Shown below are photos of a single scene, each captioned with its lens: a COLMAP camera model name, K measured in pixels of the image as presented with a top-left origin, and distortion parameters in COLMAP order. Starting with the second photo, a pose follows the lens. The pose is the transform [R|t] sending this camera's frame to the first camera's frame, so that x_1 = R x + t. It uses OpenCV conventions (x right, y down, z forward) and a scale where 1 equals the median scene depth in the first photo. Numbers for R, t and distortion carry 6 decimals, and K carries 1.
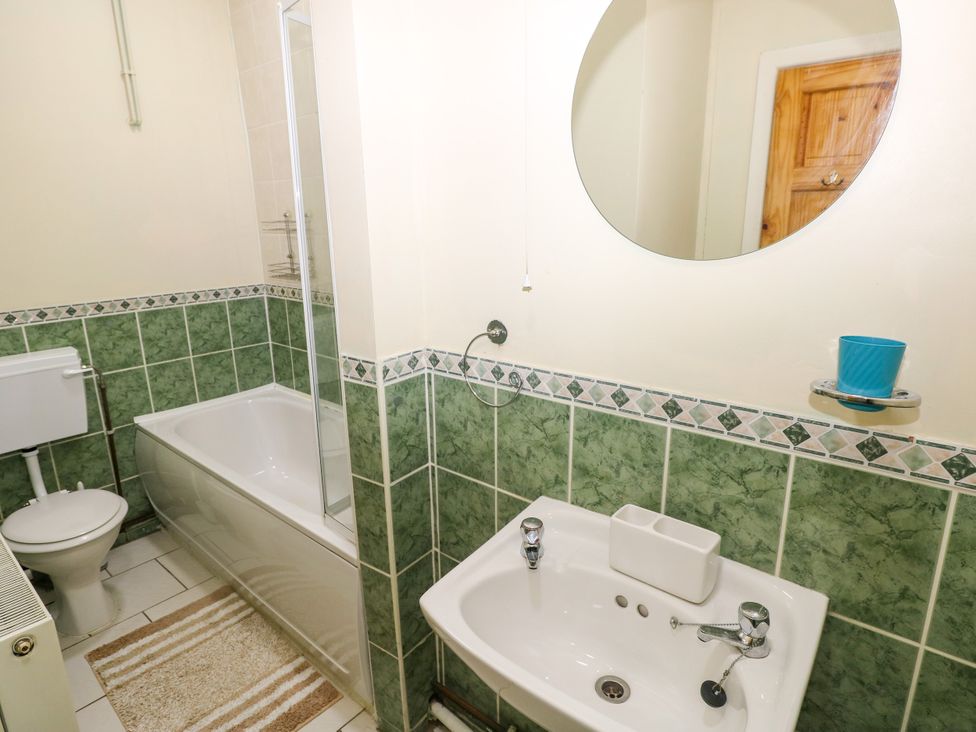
lens RADIAL K [[559.3, 0, 492.3], [0, 559.3, 361.2], [0, 0, 1]] dist [-0.008558, -0.006437]
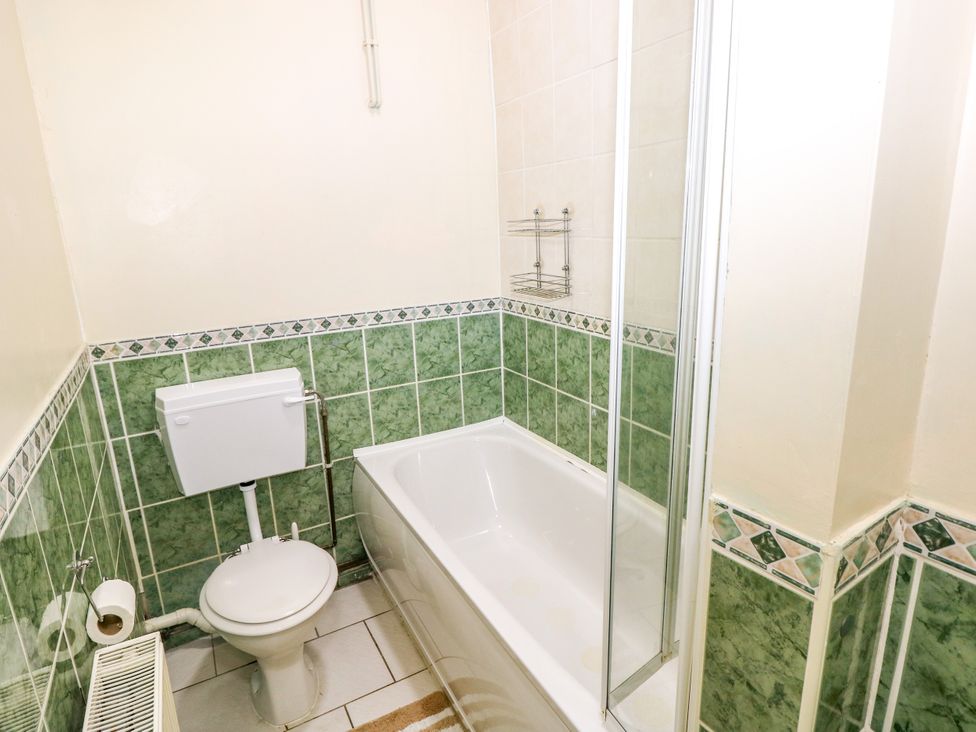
lens RADIAL K [[559.3, 0, 487.6], [0, 559.3, 372.1], [0, 0, 1]] dist [-0.008558, -0.006437]
pose [[0.934201, 0.075632, -0.348638, -0.160292], [-0.068468, 0.997113, 0.032845, -0.065990], [0.350115, -0.006813, 0.936682, 0.268944]]
